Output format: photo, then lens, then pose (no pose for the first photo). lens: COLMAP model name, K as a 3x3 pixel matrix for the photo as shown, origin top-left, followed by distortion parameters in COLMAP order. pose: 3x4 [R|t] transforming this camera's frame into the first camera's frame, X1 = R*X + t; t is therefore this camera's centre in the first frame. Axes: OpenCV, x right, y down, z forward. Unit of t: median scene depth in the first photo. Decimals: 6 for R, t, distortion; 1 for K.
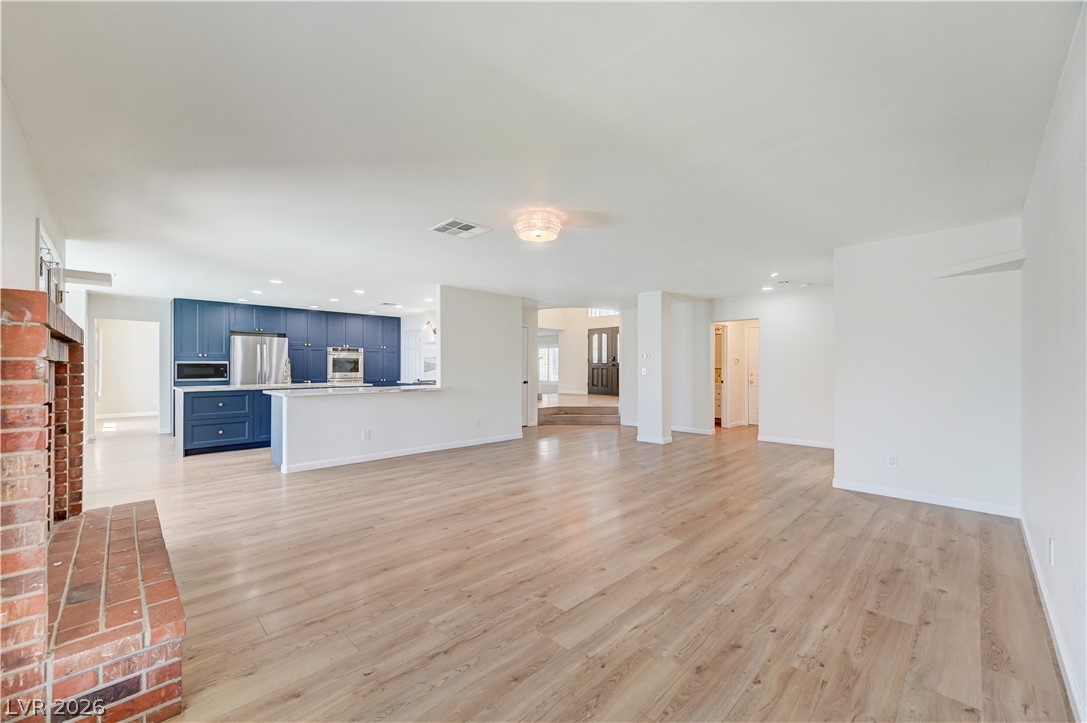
lens RADIAL K [[430.9, 0, 544.1], [0, 430.9, 365.8], [0, 0, 1]] dist [0.000029, 0.000013]
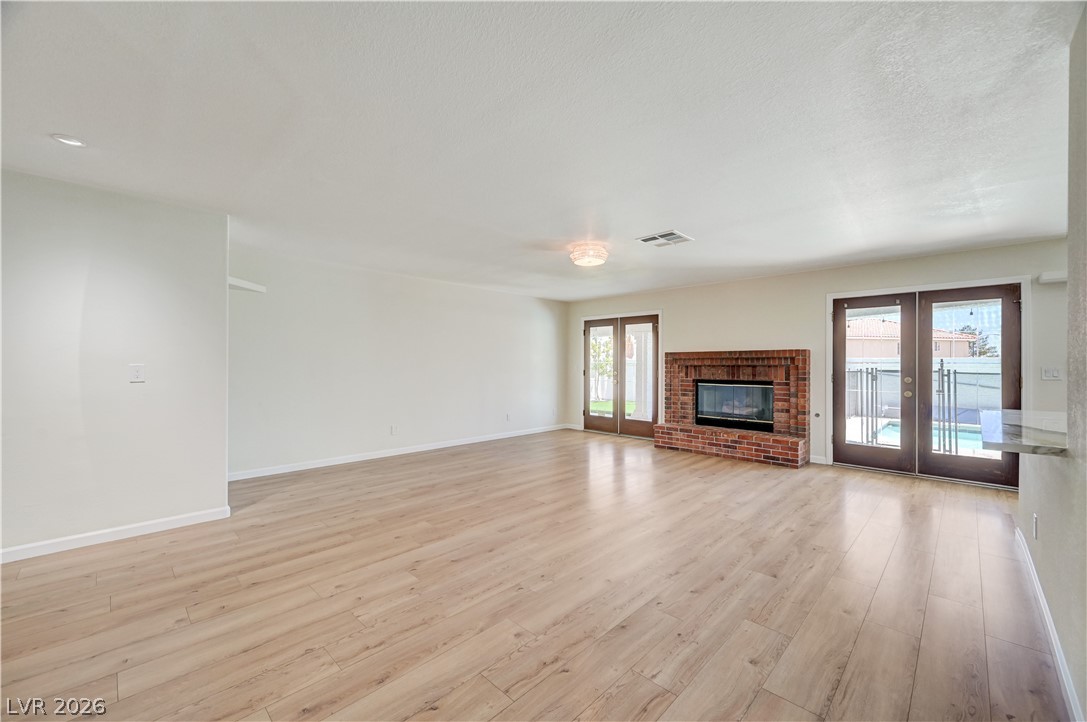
lens RADIAL K [[430.9, 0, 544.1], [0, 430.9, 365.3], [0, 0, 1]] dist [0.000029, 0.000013]
pose [[-0.999919, -0.005783, -0.011312, 0.118707], [-0.005772, 0.999983, -0.000976, 0.001943], [0.011317, -0.000911, -0.999936, 2.026259]]
